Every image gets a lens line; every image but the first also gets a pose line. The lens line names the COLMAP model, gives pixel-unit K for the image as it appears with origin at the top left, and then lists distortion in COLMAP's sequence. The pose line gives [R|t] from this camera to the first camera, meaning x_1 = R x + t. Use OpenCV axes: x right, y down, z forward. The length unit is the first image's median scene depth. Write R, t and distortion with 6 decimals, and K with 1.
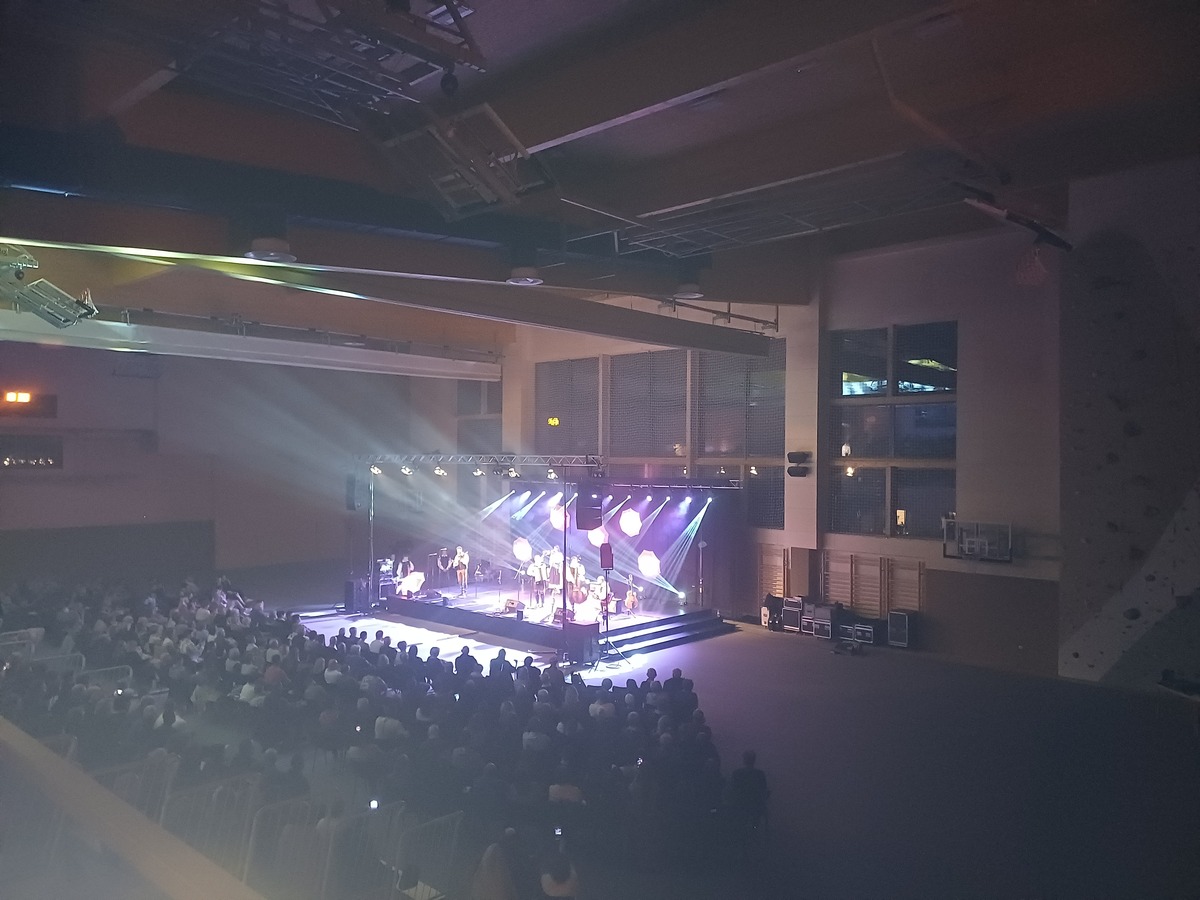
lens RADIAL K [[868.0, 0, 619.2], [0, 868.0, 417.3], [0, 0, 1]] dist [0.060720, -0.001880]
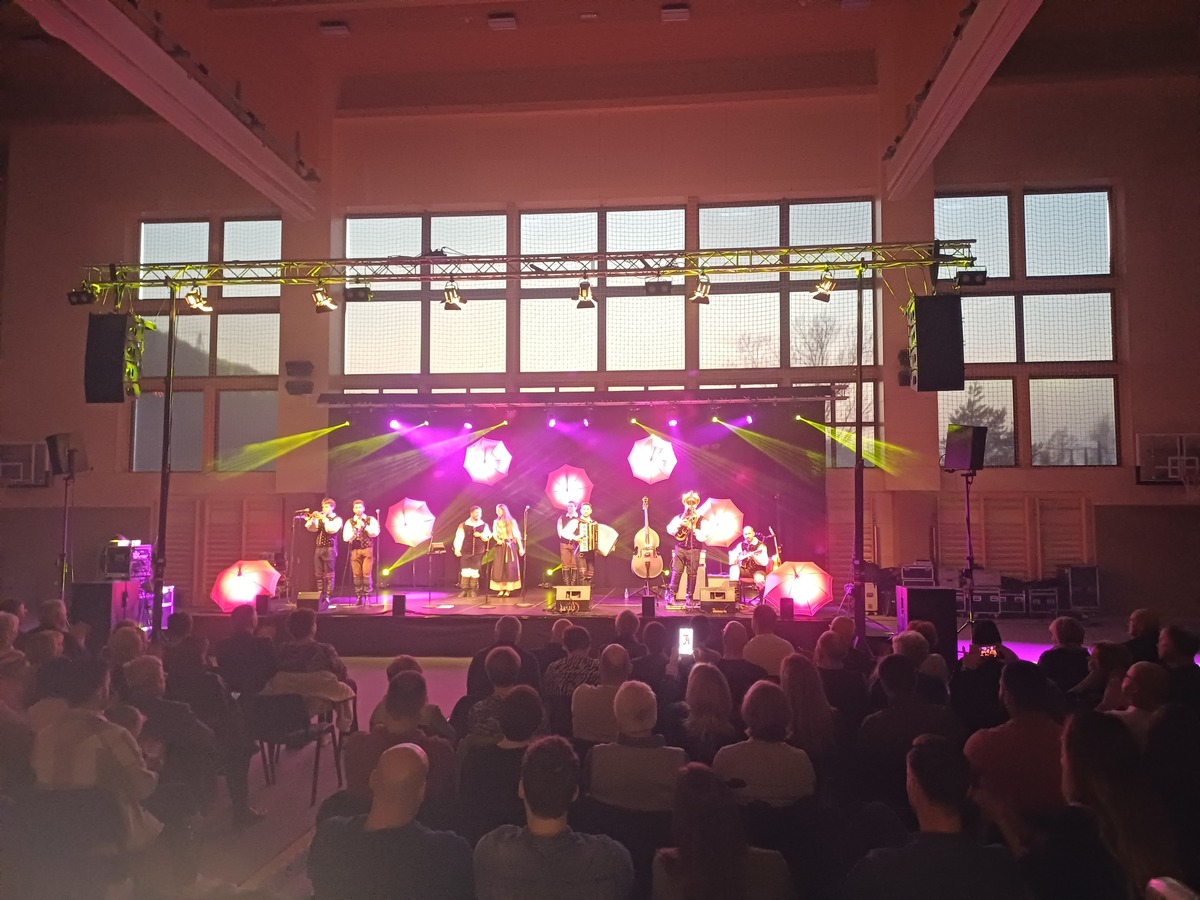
lens RADIAL K [[876.5, 0, 604.3], [0, 876.5, 478.1], [0, 0, 1]] dist [-0.004801, -0.004226]
pose [[0.800270, 0.026930, 0.599035, -0.396826], [-0.020551, 0.999636, -0.017484, 0.157582], [-0.599287, 0.001681, 0.800532, 0.603033]]
